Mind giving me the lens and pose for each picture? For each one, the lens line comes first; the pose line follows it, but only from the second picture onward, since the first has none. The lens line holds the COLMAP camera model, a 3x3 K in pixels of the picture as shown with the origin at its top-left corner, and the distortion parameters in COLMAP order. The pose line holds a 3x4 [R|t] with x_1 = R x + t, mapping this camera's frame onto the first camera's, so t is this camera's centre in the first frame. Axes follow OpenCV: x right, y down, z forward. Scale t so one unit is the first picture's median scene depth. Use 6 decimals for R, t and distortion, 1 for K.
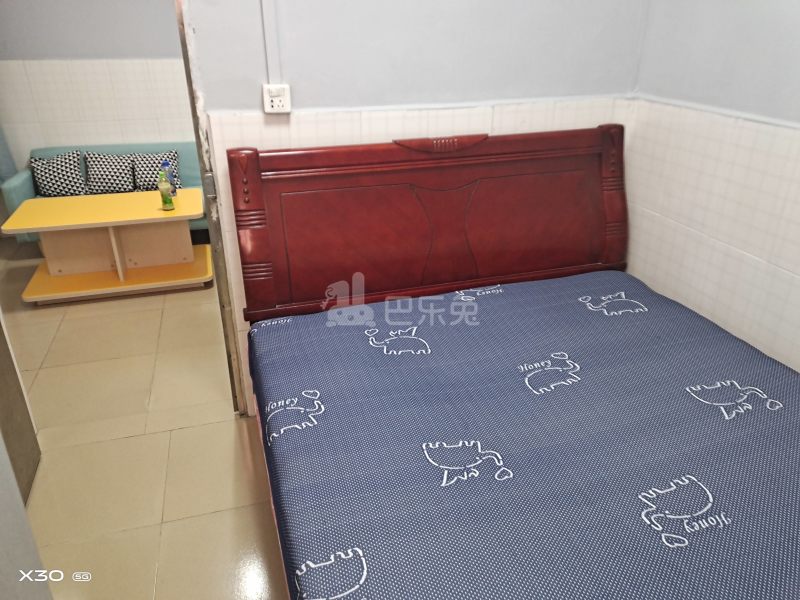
lens RADIAL K [[604.1, 0, 401.4], [0, 604.1, 293.1], [0, 0, 1]] dist [0.077077, -0.133521]
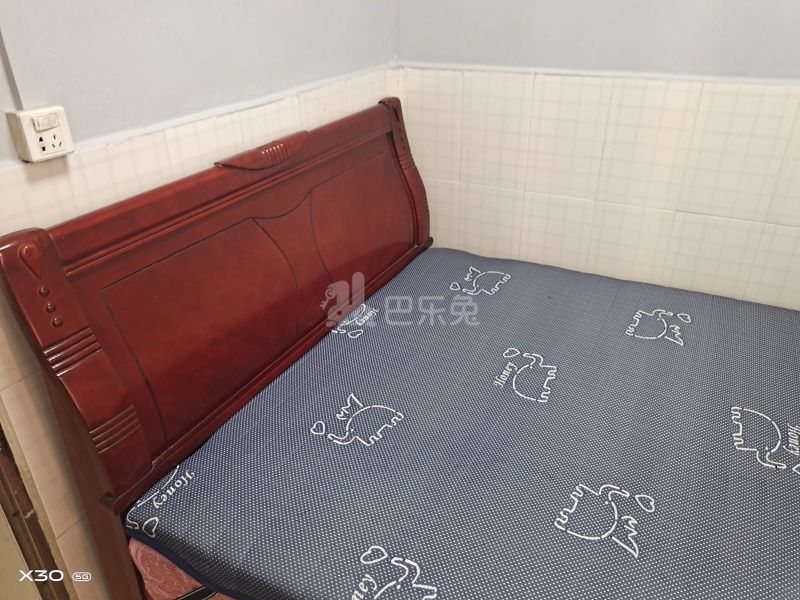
lens RADIAL K [[604.1, 0, 401.4], [0, 604.1, 293.1], [0, 0, 1]] dist [0.077077, -0.133521]
pose [[0.696216, -0.340811, 0.631768, -0.344631], [0.308276, 0.936769, 0.165621, -0.157403], [-0.648266, 0.079451, 0.757257, 0.339779]]
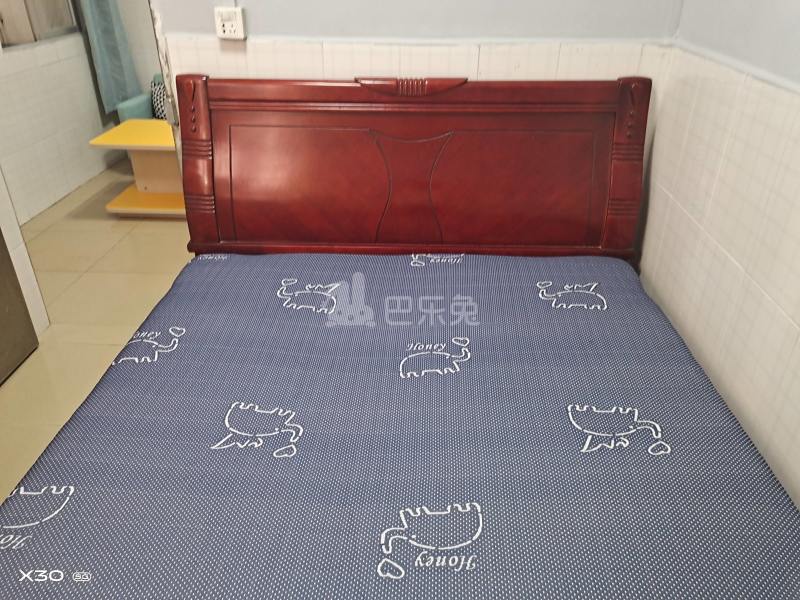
lens RADIAL K [[632.5, 0, 400.0], [0, 632.5, 300.0], [0, 0, 1]] dist [0.032394, -0.002818]
pose [[0.946909, 0.167168, -0.274622, 0.353343], [-0.140748, 0.983531, 0.113389, -0.041352], [0.289055, -0.068717, 0.954843, 0.090997]]
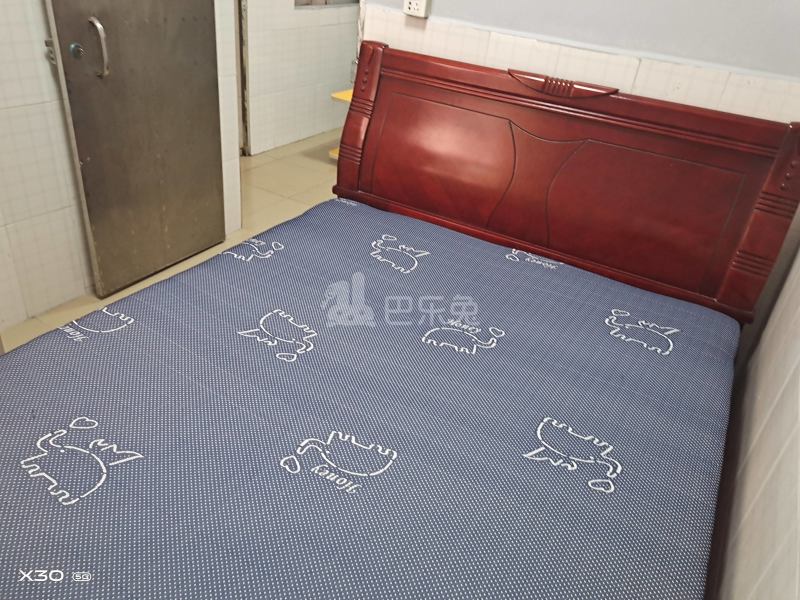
lens RADIAL K [[641.0, 0, 384.4], [0, 641.0, 296.0], [0, 0, 1]] dist [0.012234, -0.001115]
pose [[0.672485, 0.432687, -0.600455, 0.585238], [-0.387395, 0.897074, 0.212564, -0.070347], [0.630626, 0.089667, 0.770890, 0.139633]]
